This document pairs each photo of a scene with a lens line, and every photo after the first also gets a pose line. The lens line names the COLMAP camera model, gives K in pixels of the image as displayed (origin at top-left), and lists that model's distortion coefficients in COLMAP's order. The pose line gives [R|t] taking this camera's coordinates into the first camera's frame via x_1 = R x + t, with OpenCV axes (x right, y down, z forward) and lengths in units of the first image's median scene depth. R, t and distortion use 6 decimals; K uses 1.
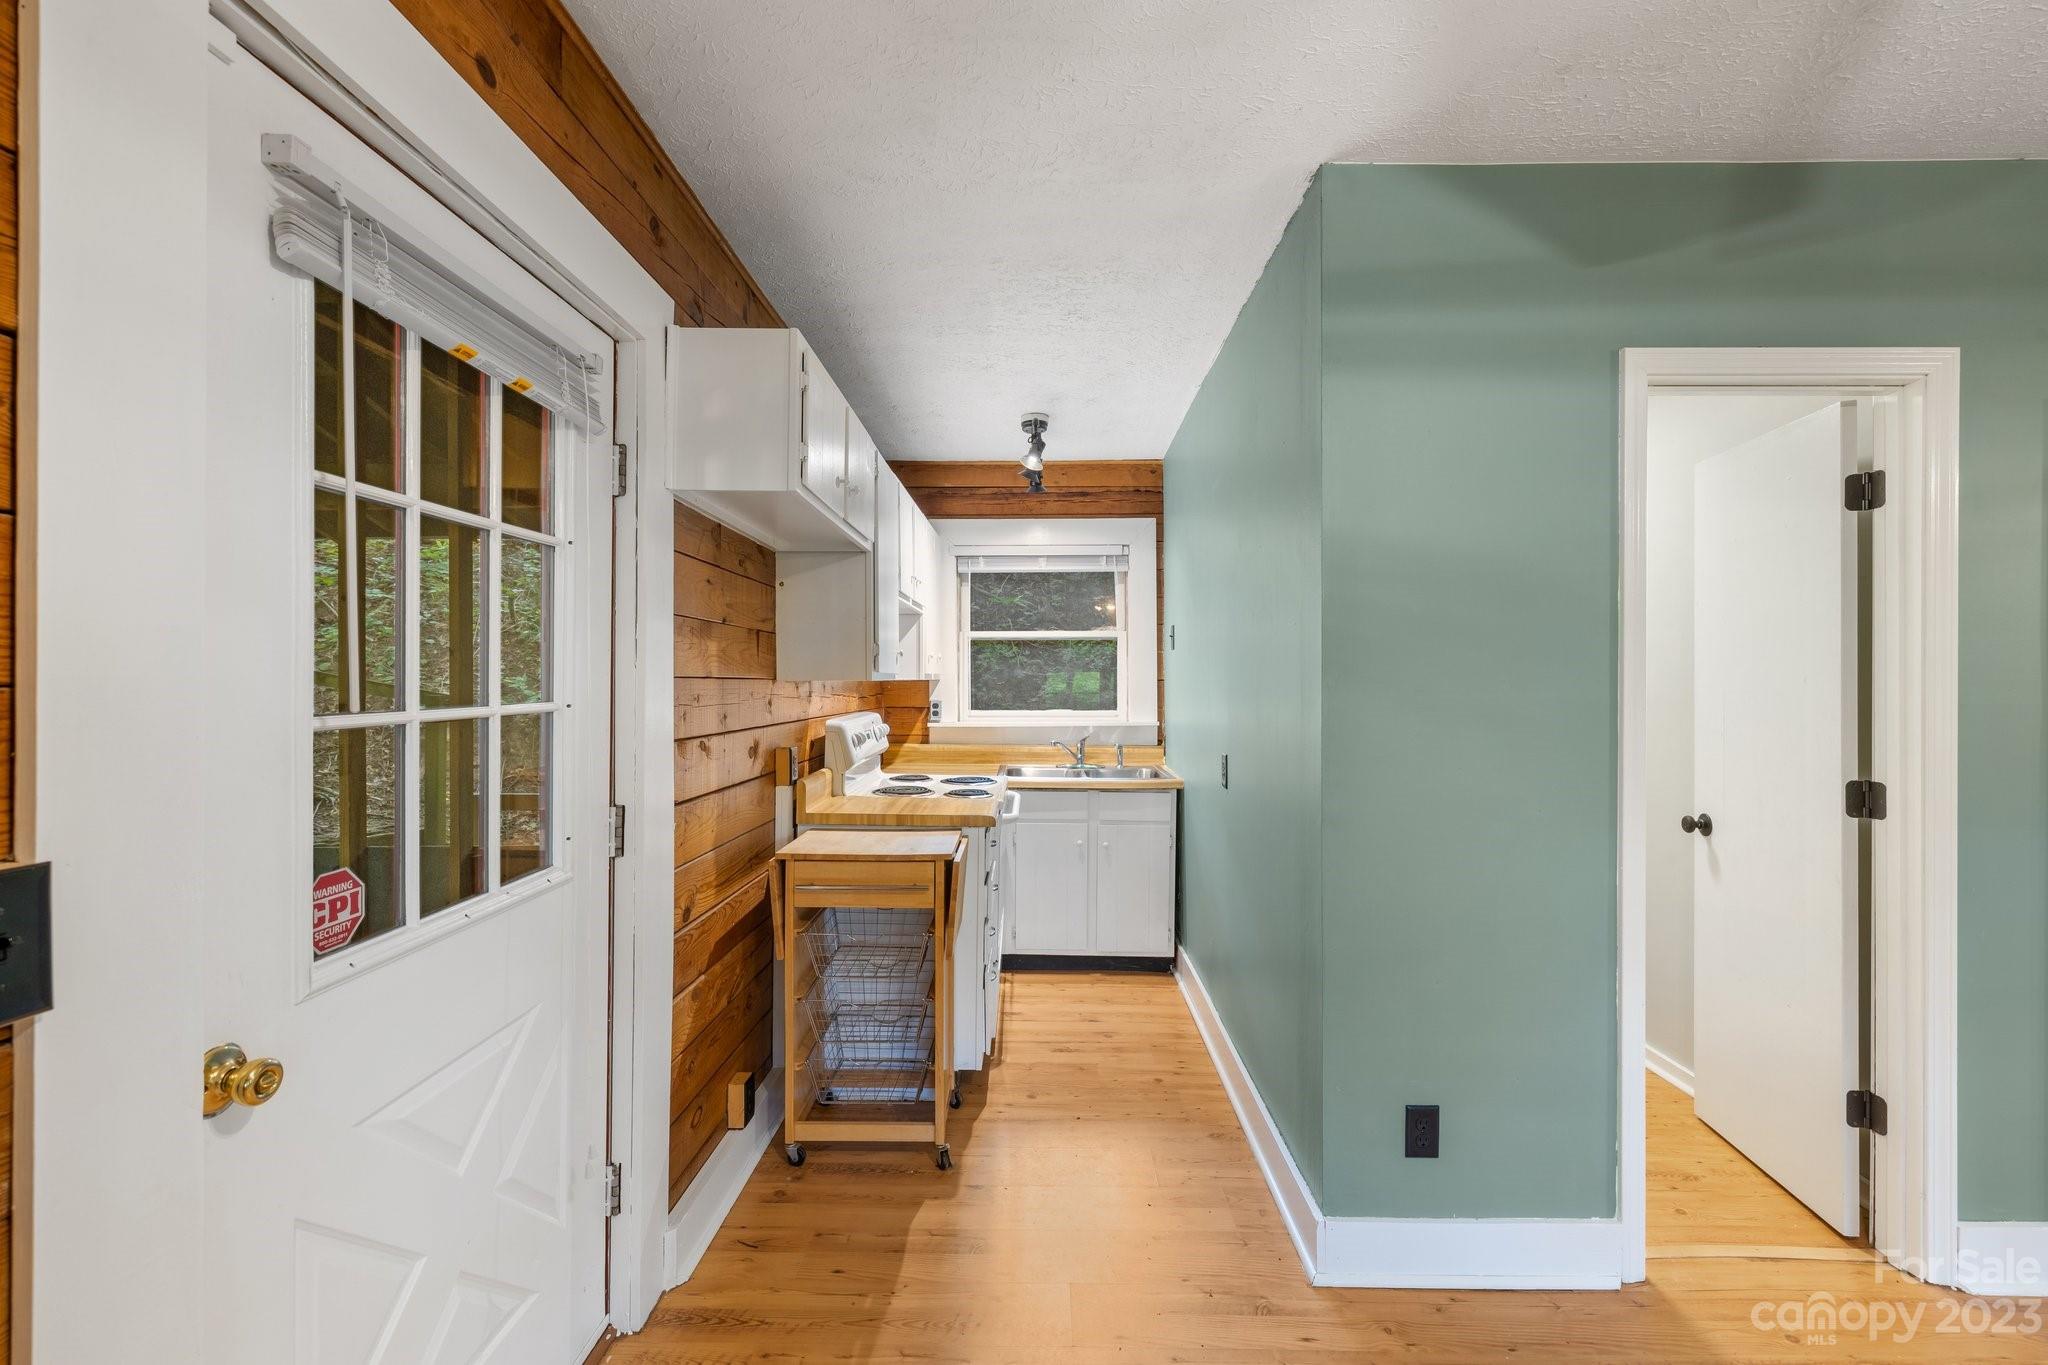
lens RADIAL K [[885.1, 0, 1013.9], [0, 885.1, 686.3], [0, 0, 1]] dist [0.002656, -0.000942]
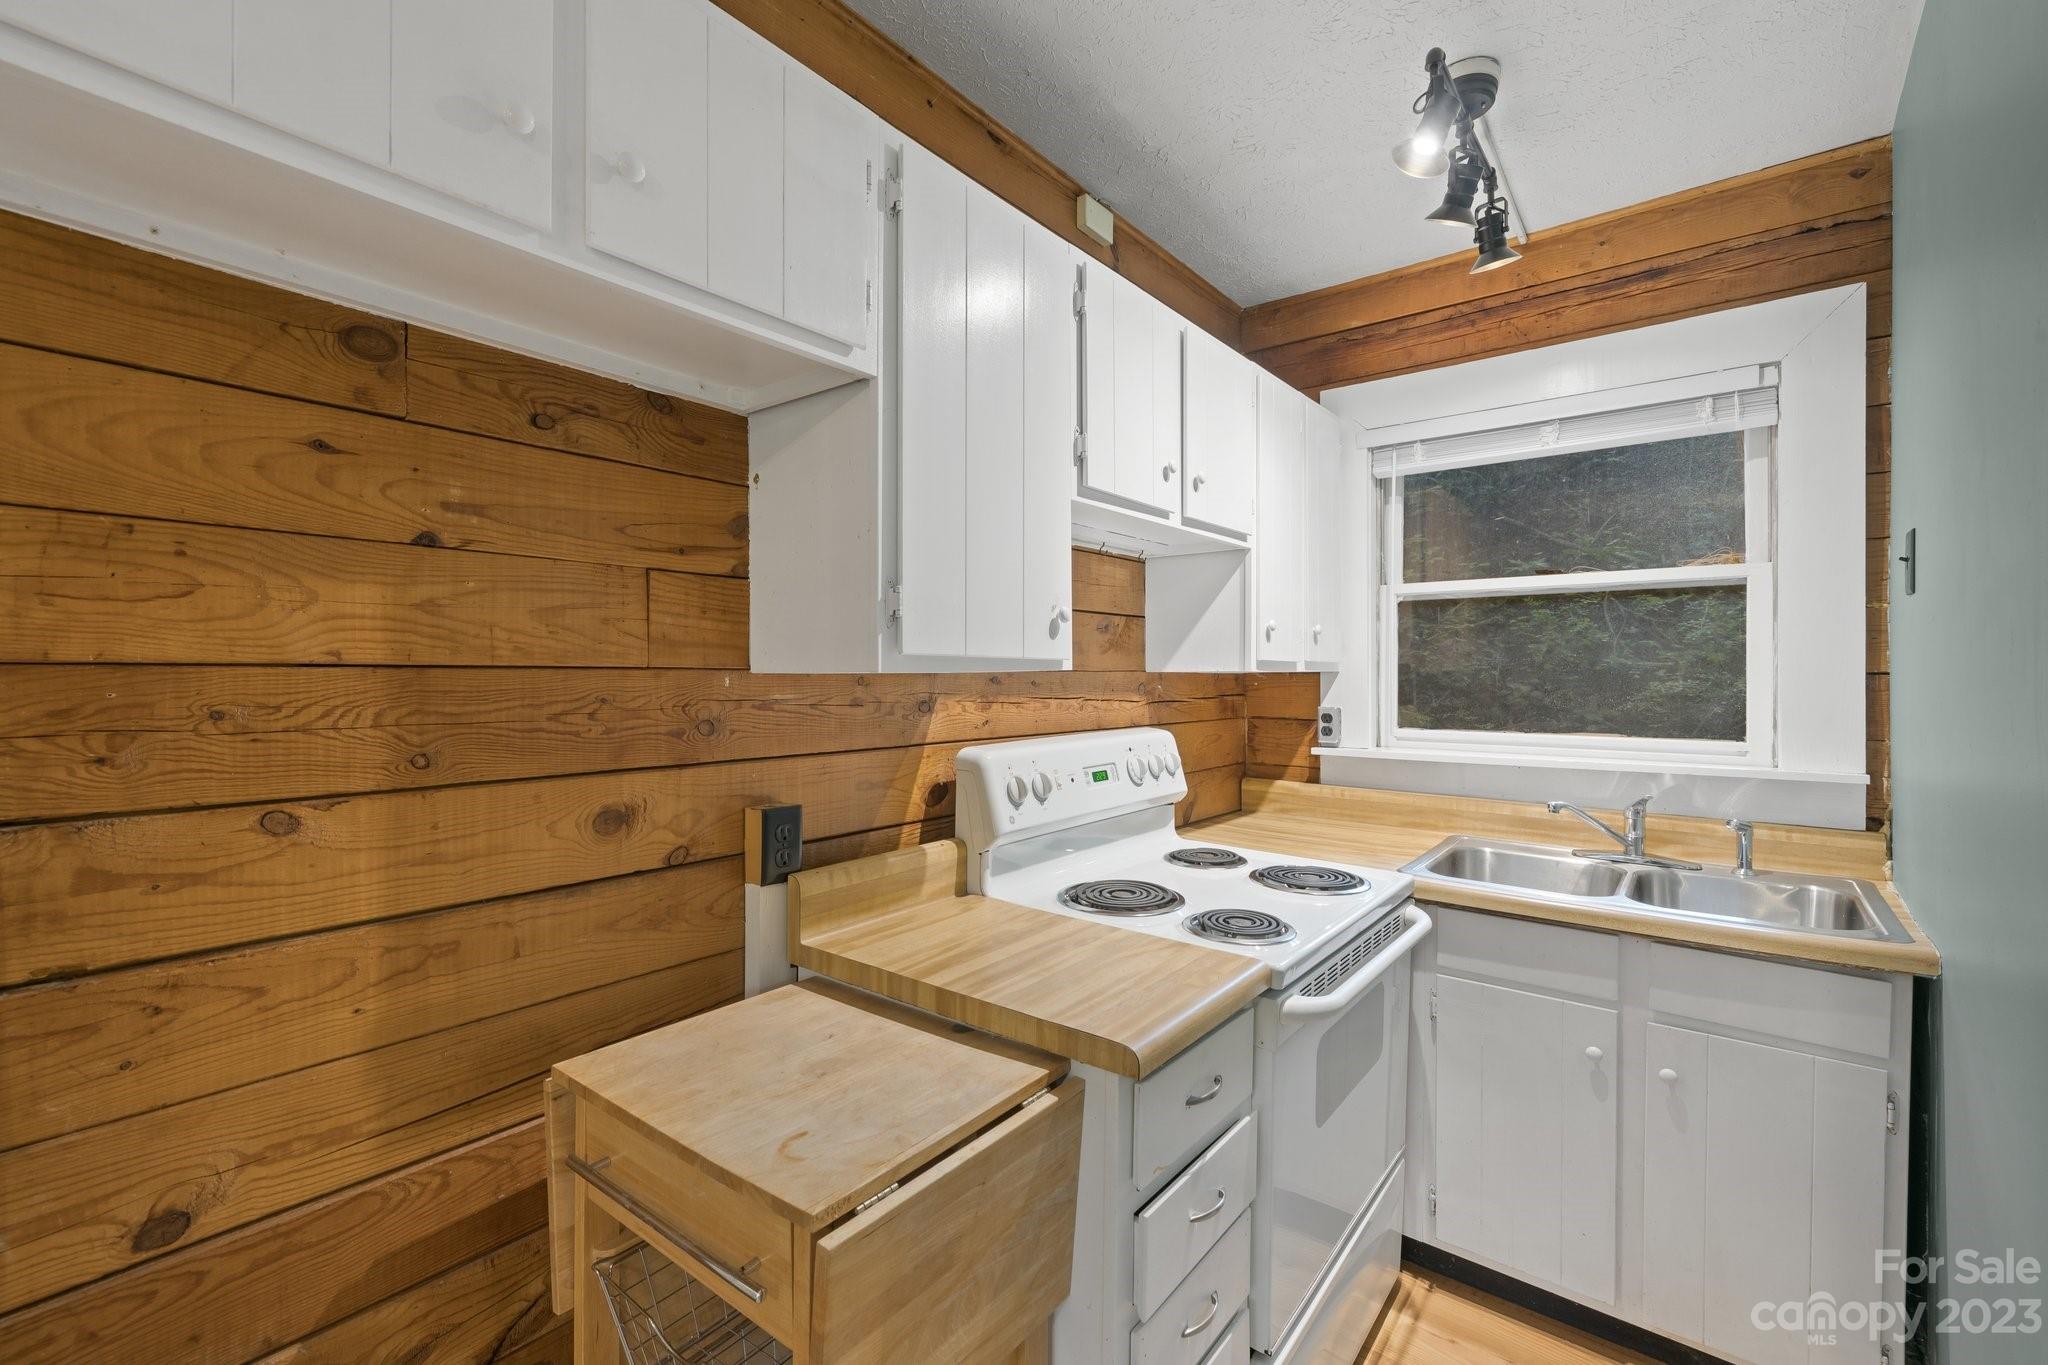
lens RADIAL K [[885.1, 0, 1019.9], [0, 885.1, 683.6], [0, 0, 1]] dist [0.002656, -0.000942]
pose [[0.796376, 0.010539, -0.604710, 0.118648], [-0.006449, 0.999939, 0.008933, -0.004662], [0.604767, -0.003214, 0.796396, 0.523318]]
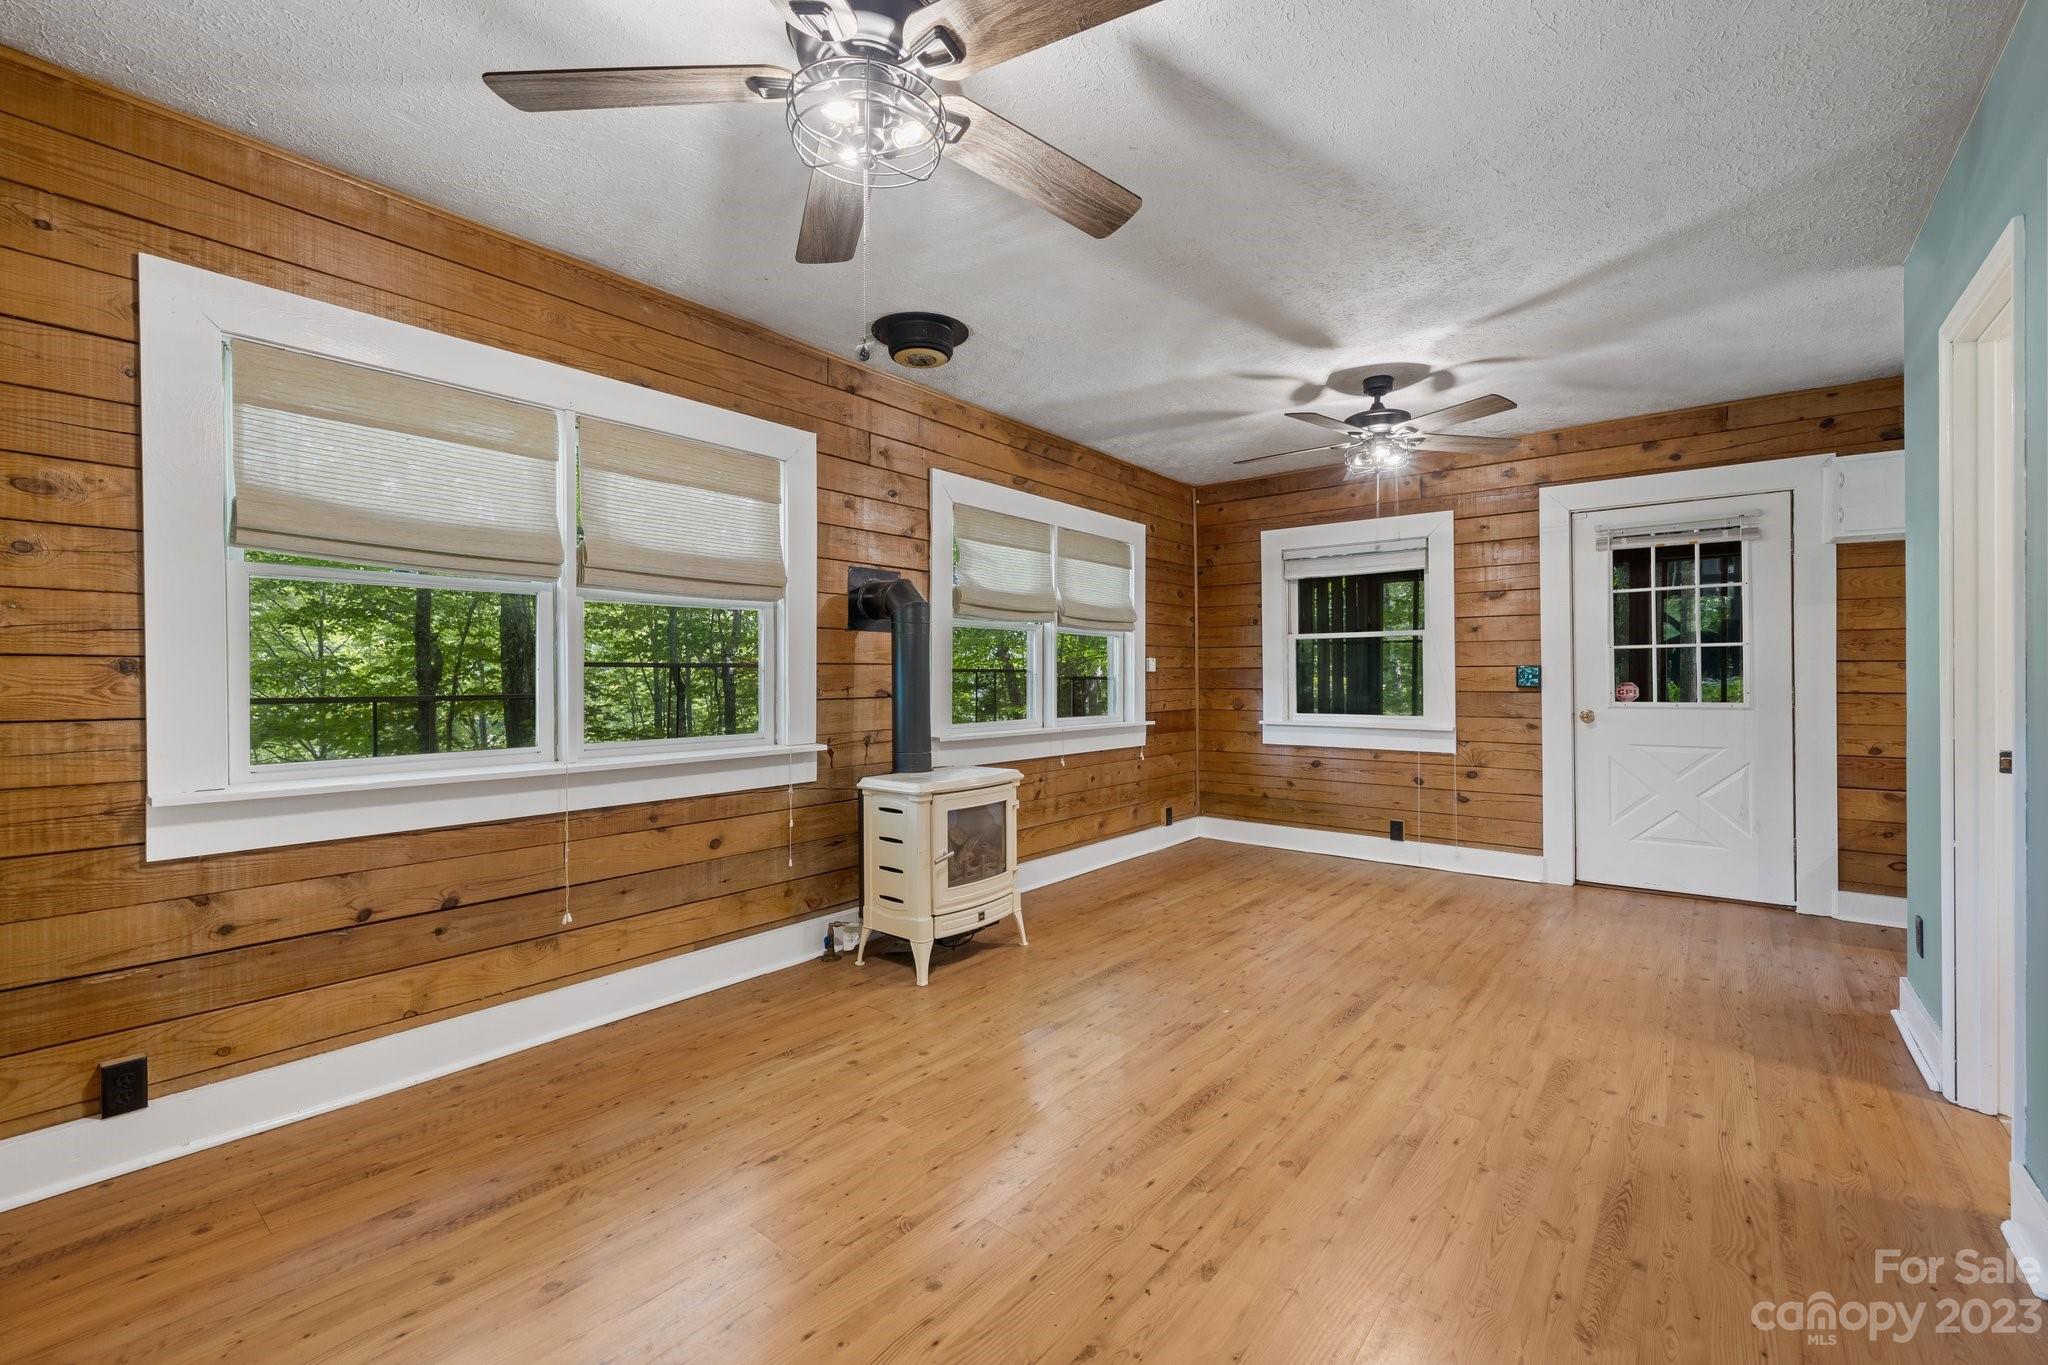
lens RADIAL K [[860.1, 0, 1023.6], [0, 860.1, 683.3], [0, 0, 1]] dist [0.000413, 0.000505]
pose [[-0.616687, 0.007603, -0.787171, 1.171887], [-0.001372, 0.999941, 0.010733, 0.046751], [0.787207, 0.007699, -0.616641, 0.357323]]
